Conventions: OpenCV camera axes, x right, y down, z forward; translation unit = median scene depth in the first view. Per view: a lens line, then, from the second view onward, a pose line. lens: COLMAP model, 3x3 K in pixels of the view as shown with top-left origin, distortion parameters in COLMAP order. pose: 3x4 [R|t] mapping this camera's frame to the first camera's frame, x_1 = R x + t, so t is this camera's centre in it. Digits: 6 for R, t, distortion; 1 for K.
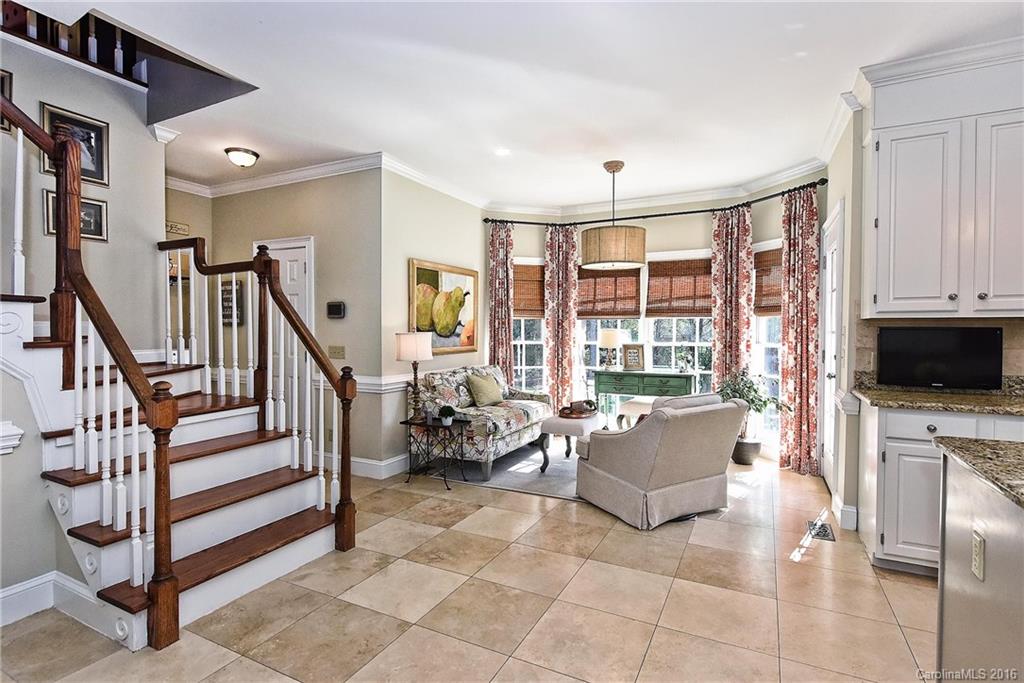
lens RADIAL K [[498.5, 0, 512.0], [0, 498.5, 341.5], [0, 0, 1]] dist [-0.000776, -0.000166]
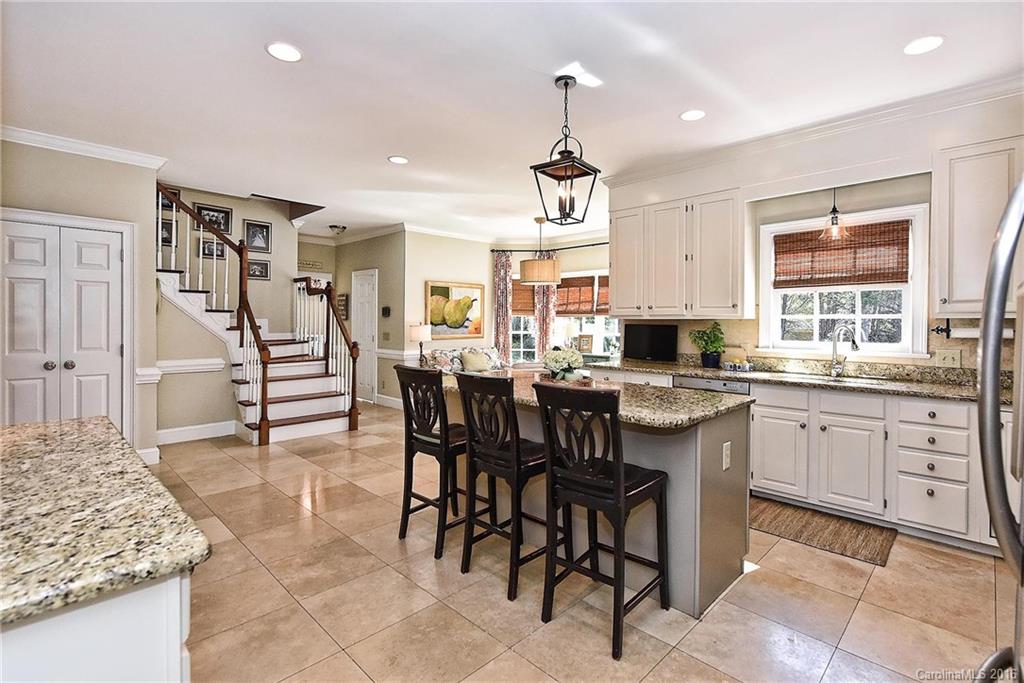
lens RADIAL K [[475.4, 0, 519.5], [0, 475.4, 323.8], [0, 0, 1]] dist [-0.001366, -0.000251]
pose [[0.952115, 0.006649, -0.305667, 0.537150], [-0.012746, 0.999757, -0.017958, 0.001894], [0.305474, 0.020994, 0.951969, -0.388671]]
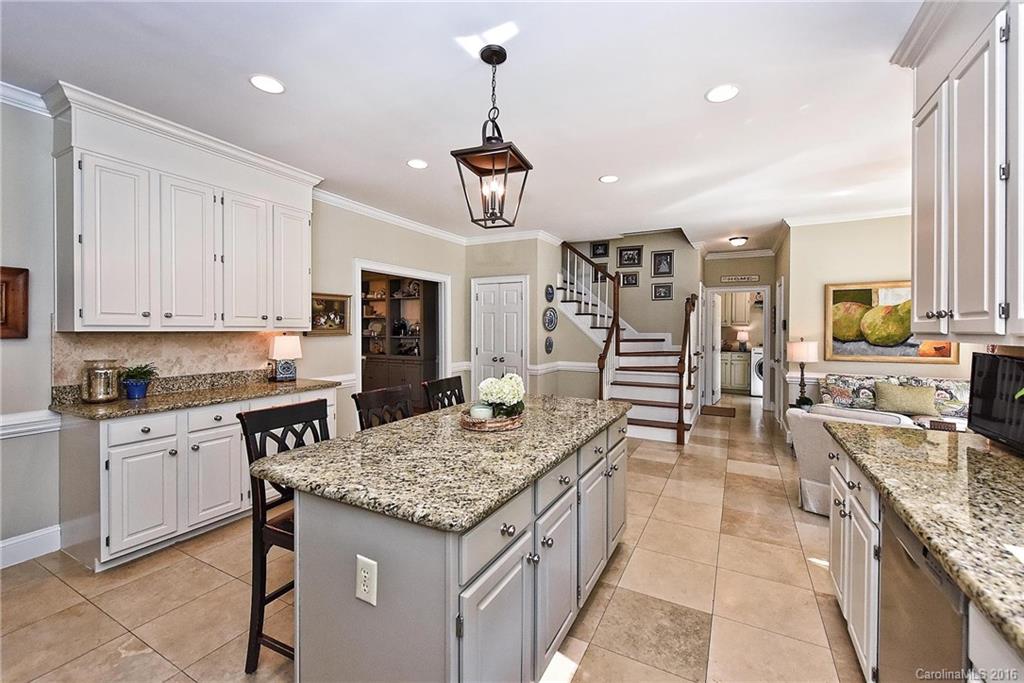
lens RADIAL K [[425.7, 0, 515.6], [0, 425.7, 327.6], [0, 0, 1]] dist [-0.000136, -0.000016]
pose [[-0.021424, -0.008427, -0.999735, 0.847971], [-0.028648, 0.999559, -0.007812, -0.020833], [0.999360, 0.028473, -0.021656, 0.203298]]
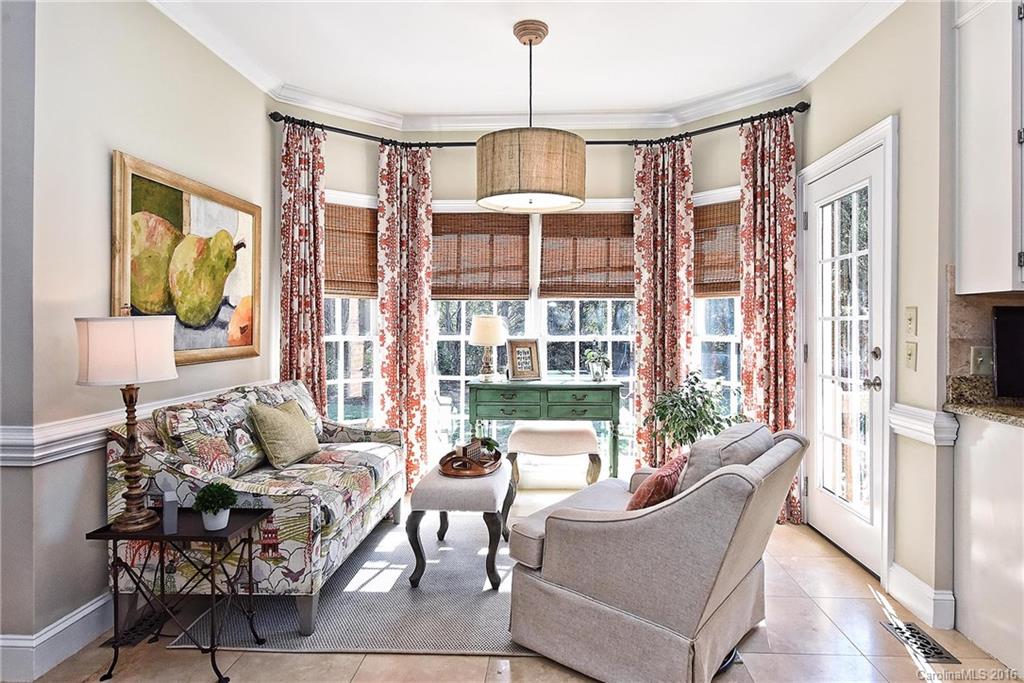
lens RADIAL K [[594.9, 0, 512.6], [0, 594.9, 324.9], [0, 0, 1]] dist [-0.001330, 0.000144]
pose [[0.918925, -0.001034, 0.394430, -0.080528], [0.009608, 0.999759, -0.019762, 0.002240], [-0.394314, 0.021950, 0.918714, 0.344812]]
